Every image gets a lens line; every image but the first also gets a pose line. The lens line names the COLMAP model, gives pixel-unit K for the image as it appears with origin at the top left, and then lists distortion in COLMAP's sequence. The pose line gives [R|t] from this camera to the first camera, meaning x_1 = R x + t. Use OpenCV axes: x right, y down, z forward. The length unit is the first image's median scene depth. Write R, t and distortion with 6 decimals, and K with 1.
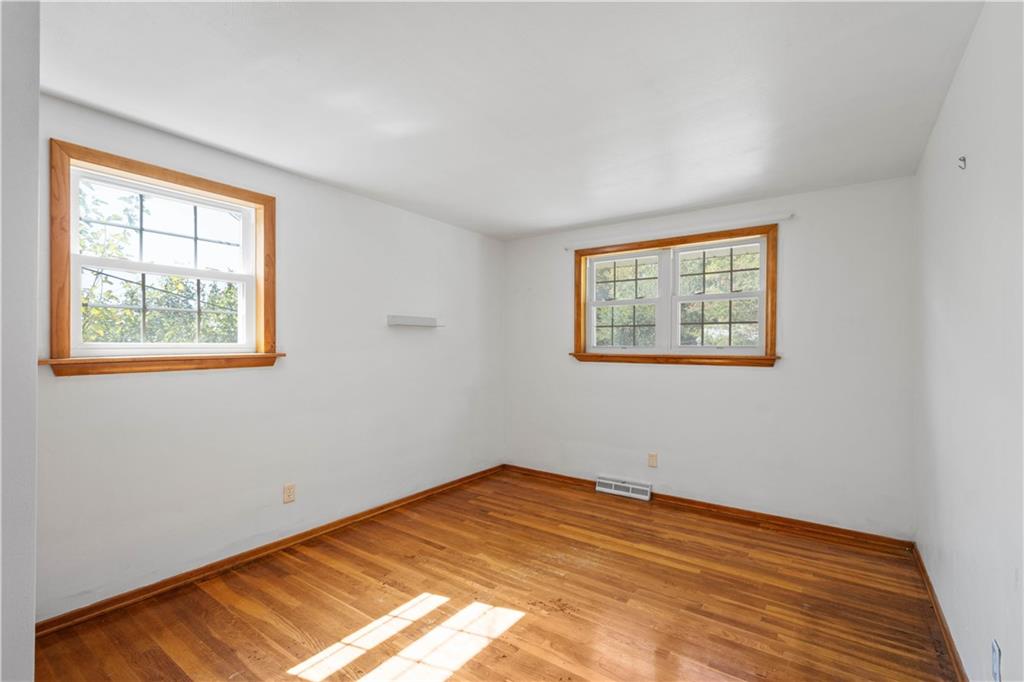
lens RADIAL K [[448.4, 0, 511.5], [0, 448.4, 345.2], [0, 0, 1]] dist [0.010940, -0.002160]
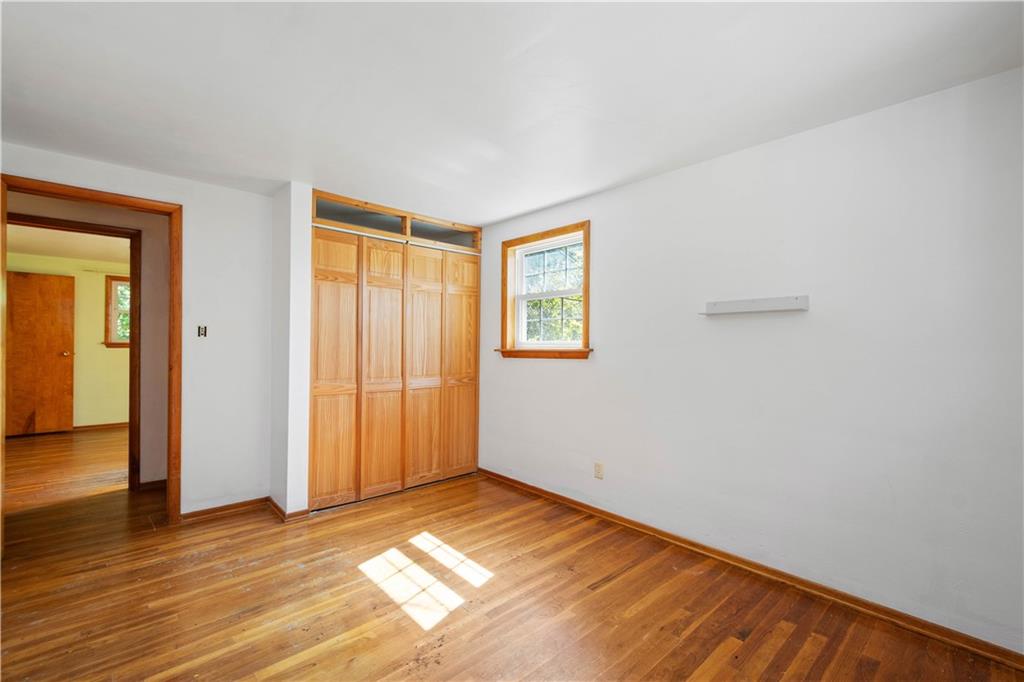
lens RADIAL K [[448.4, 0, 516.4], [0, 448.4, 342.4], [0, 0, 1]] dist [0.010940, -0.002160]
pose [[-0.193953, -0.003889, -0.981003, 0.769790], [-0.002999, 0.999990, -0.003371, 0.007179], [0.981006, 0.002288, -0.193962, 1.156314]]
